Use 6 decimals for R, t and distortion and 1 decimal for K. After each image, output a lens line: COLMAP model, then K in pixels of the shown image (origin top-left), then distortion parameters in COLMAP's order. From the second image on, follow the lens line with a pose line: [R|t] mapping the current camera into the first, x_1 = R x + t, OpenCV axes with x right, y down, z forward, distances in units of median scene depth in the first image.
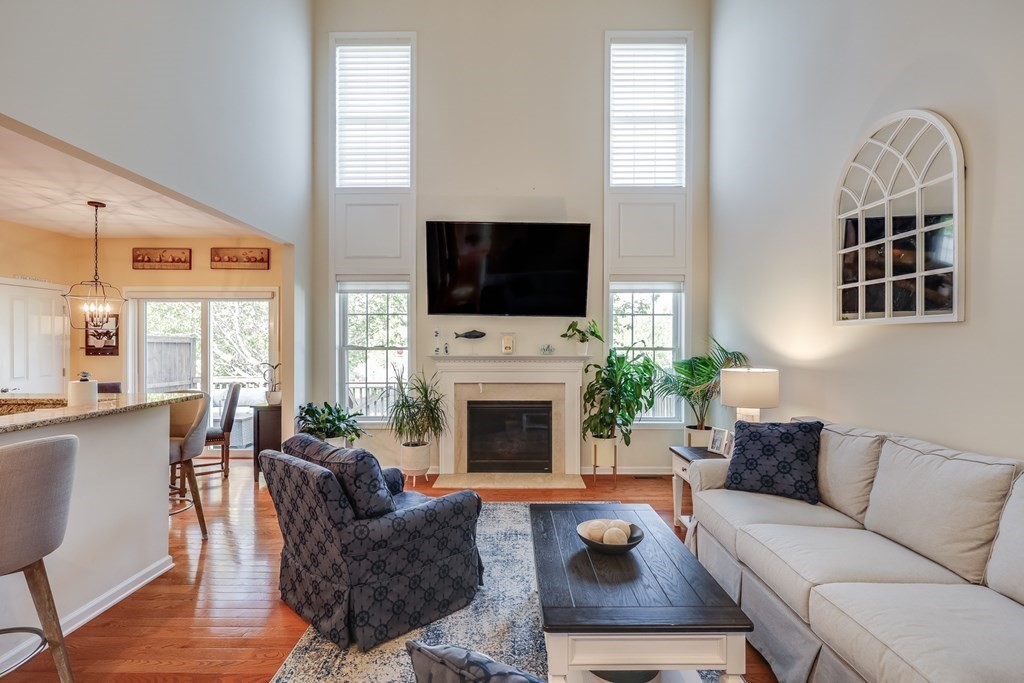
lens RADIAL K [[469.8, 0, 512.0], [0, 469.8, 341.5], [0, 0, 1]] dist [0.000123, -0.000003]
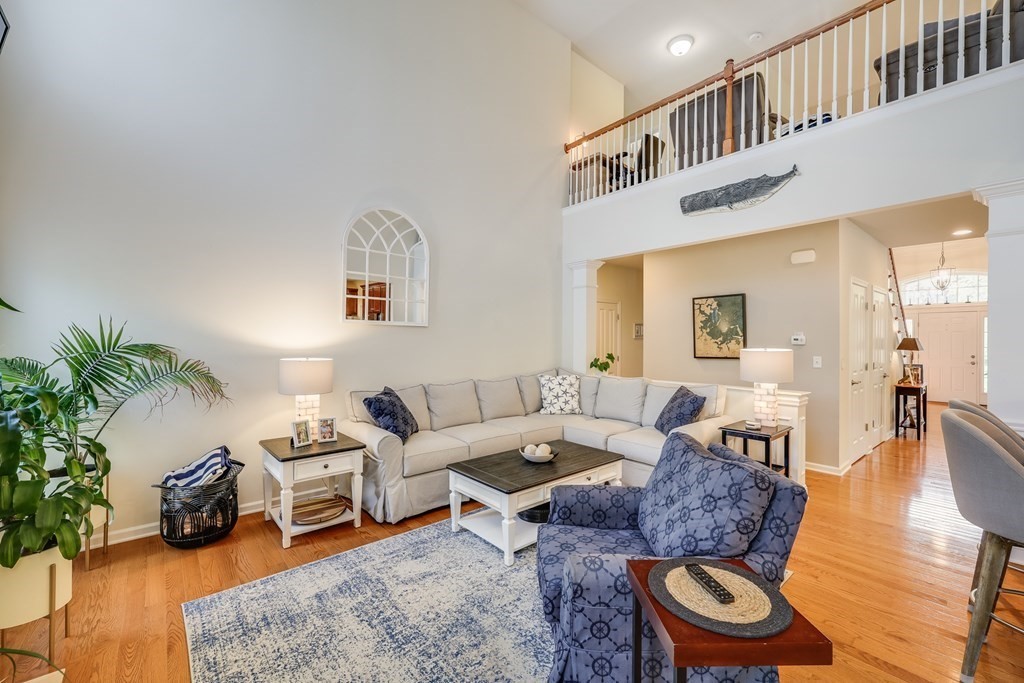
lens RADIAL K [[423.9, 0, 514.7], [0, 423.9, 339.3], [0, 0, 1]] dist [0.001505, 0.000175]
pose [[-0.651888, -0.002512, 0.758311, -0.357905], [-0.007498, 0.999967, -0.003133, 0.008925], [-0.758278, -0.007729, -0.651885, 0.849523]]
